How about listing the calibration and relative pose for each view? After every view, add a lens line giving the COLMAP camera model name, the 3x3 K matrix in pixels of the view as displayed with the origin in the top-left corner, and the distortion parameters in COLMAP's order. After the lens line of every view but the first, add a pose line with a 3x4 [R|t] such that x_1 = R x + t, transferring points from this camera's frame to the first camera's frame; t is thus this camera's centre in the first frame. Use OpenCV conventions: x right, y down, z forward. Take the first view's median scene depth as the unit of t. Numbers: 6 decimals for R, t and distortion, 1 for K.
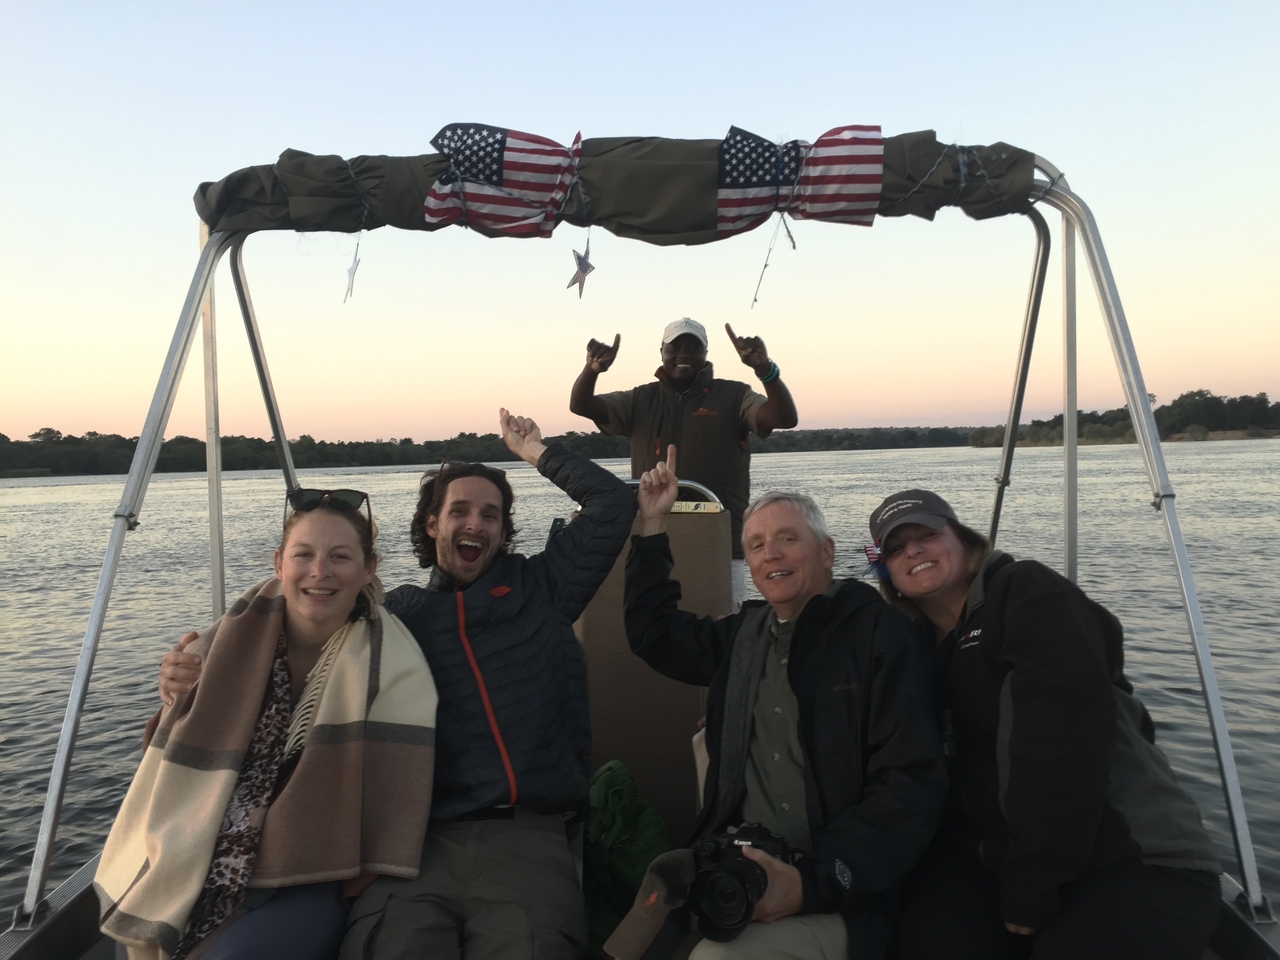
lens RADIAL K [[1085.3, 0, 642.0], [0, 1085.3, 471.2], [0, 0, 1]] dist [0.058451, -0.062474]
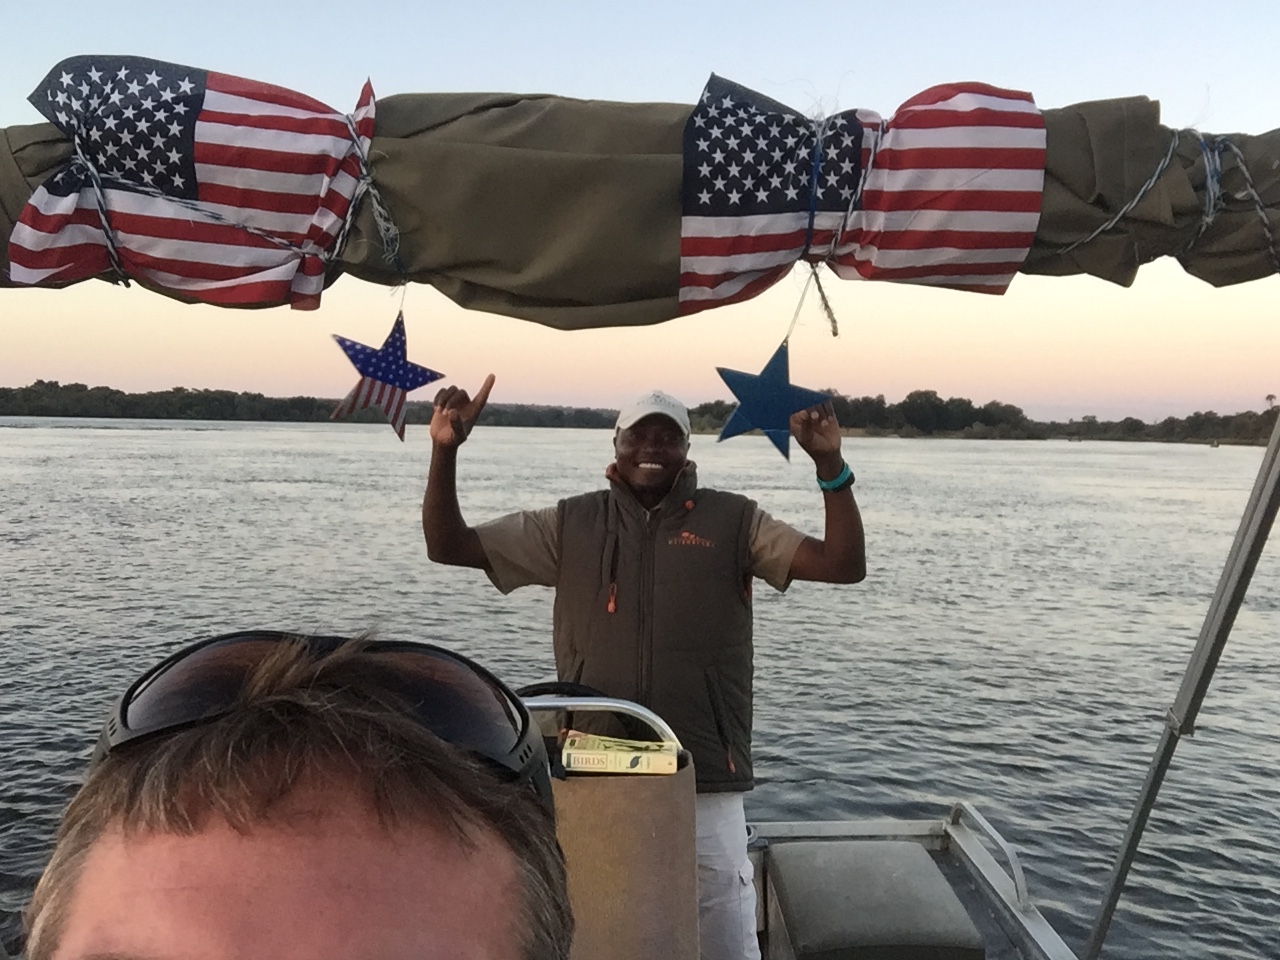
lens RADIAL K [[1157.5, 0, 642.1], [0, 1157.5, 484.3], [0, 0, 1]] dist [0.042056, -0.105679]
pose [[0.998833, 0.008191, 0.047598, 0.031639], [-0.009976, 0.999251, 0.037384, -0.166342], [-0.047257, -0.037815, 0.998167, 0.518878]]
